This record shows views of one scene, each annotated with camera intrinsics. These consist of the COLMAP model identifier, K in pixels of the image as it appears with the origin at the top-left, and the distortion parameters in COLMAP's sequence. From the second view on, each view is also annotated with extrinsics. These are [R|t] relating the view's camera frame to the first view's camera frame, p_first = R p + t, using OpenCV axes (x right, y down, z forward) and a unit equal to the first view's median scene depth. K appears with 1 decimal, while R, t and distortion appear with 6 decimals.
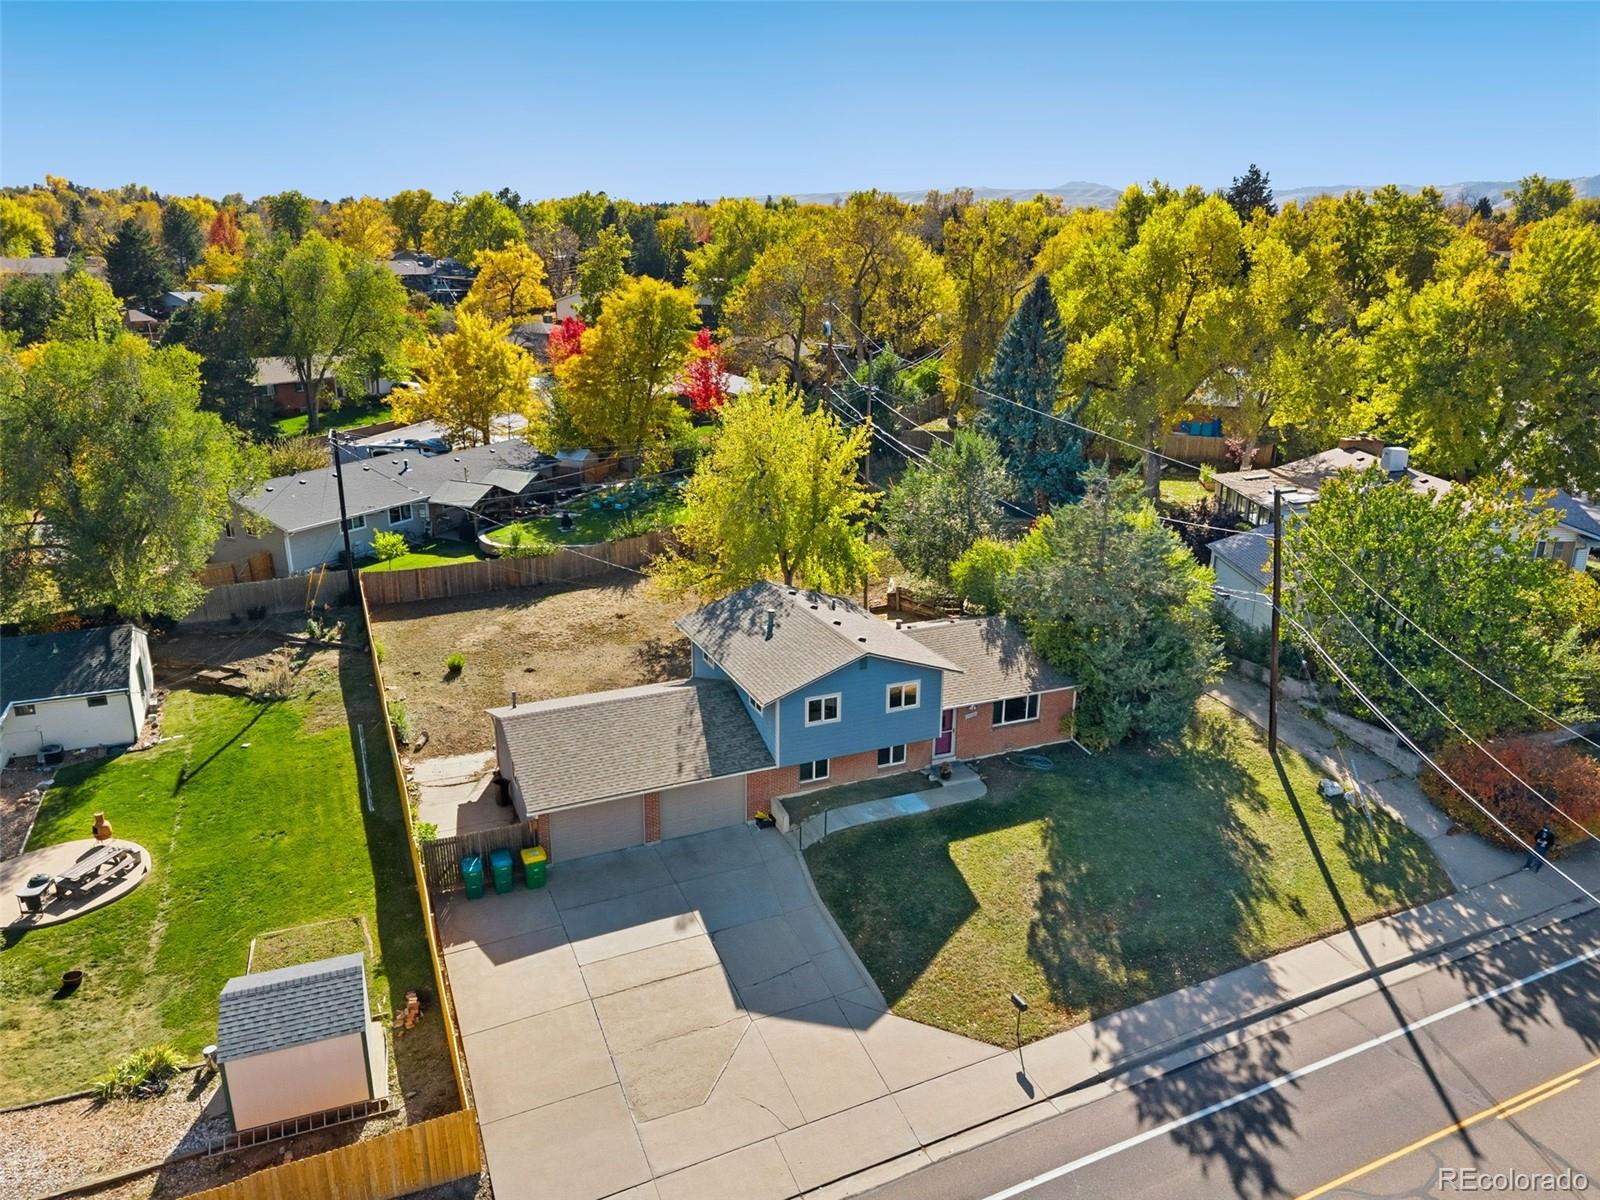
lens RADIAL K [[1108.2, 0, 806.6], [0, 1108.2, 607.5], [0, 0, 1]] dist [0.010754, -0.006981]
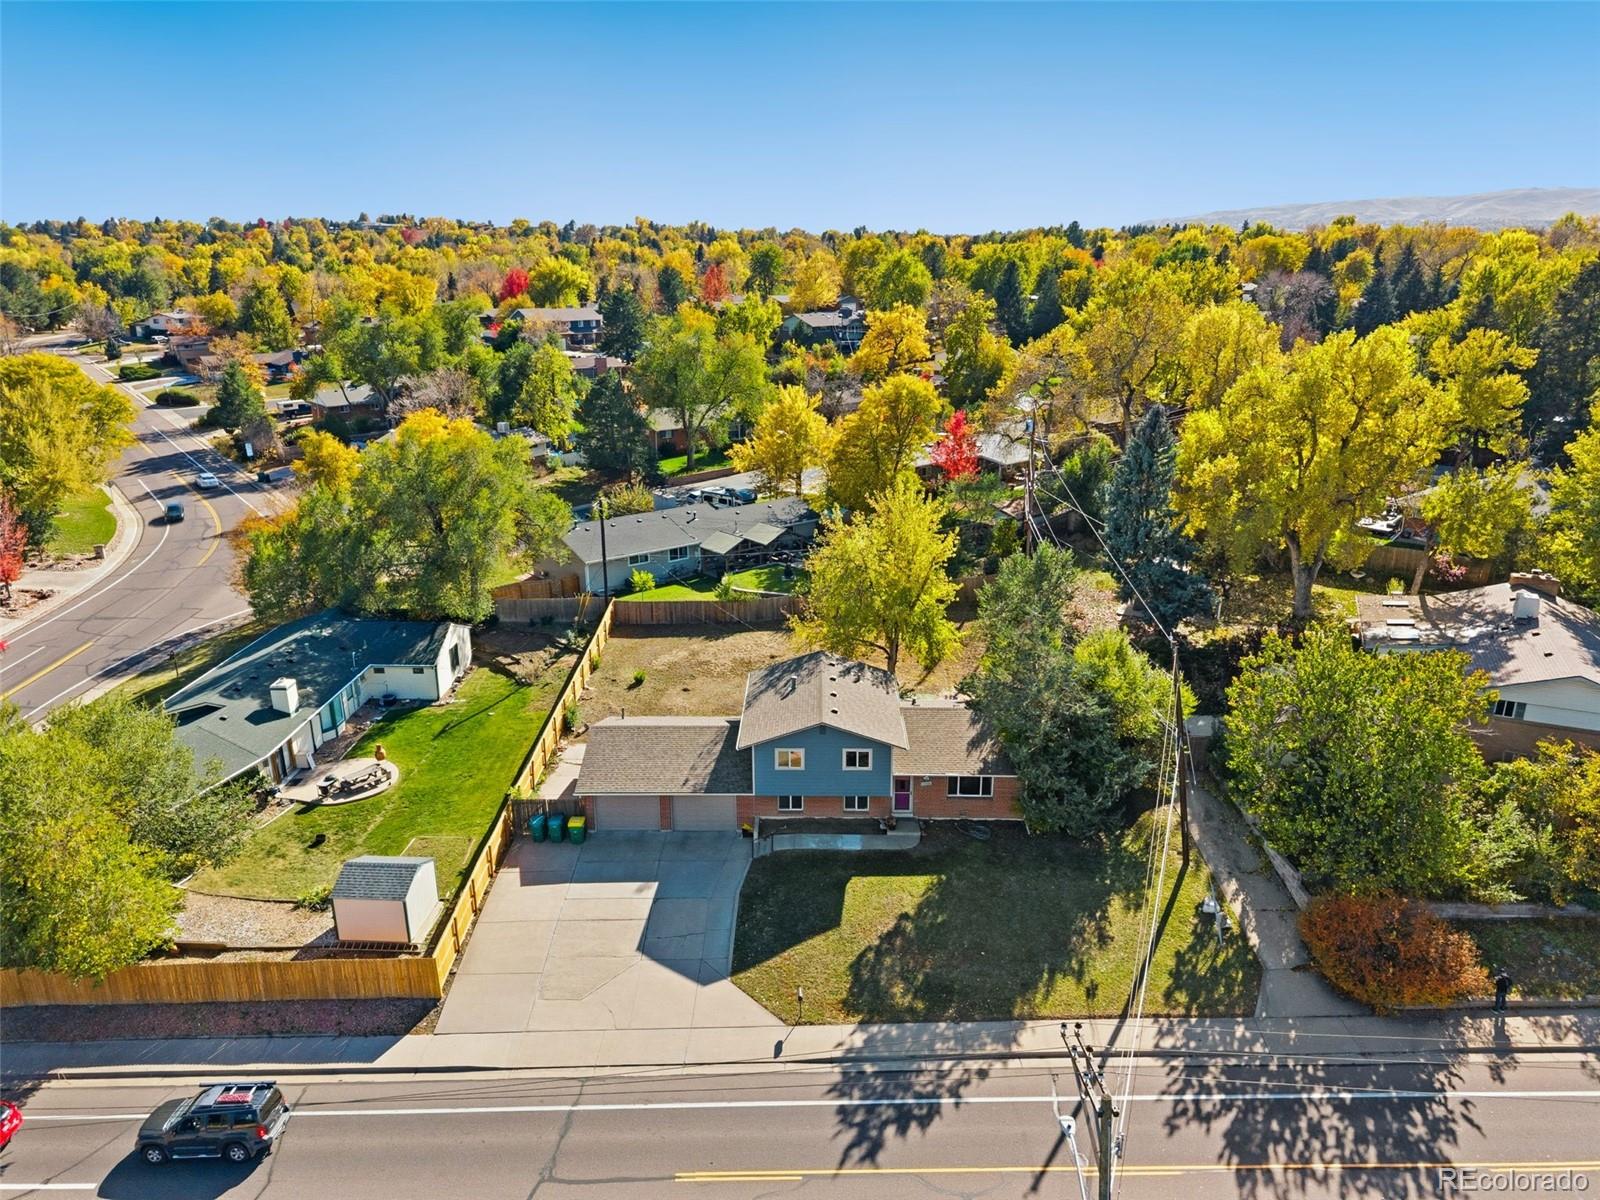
lens RADIAL K [[1069.5, 0, 806.9], [0, 1069.5, 601.9], [0, 0, 1]] dist [0.004898, -0.000186]
pose [[0.908720, 0.117704, -0.400466, 0.483423], [-0.120614, 0.992536, 0.018031, -0.112470], [0.399599, 0.031916, 0.916134, -0.172838]]
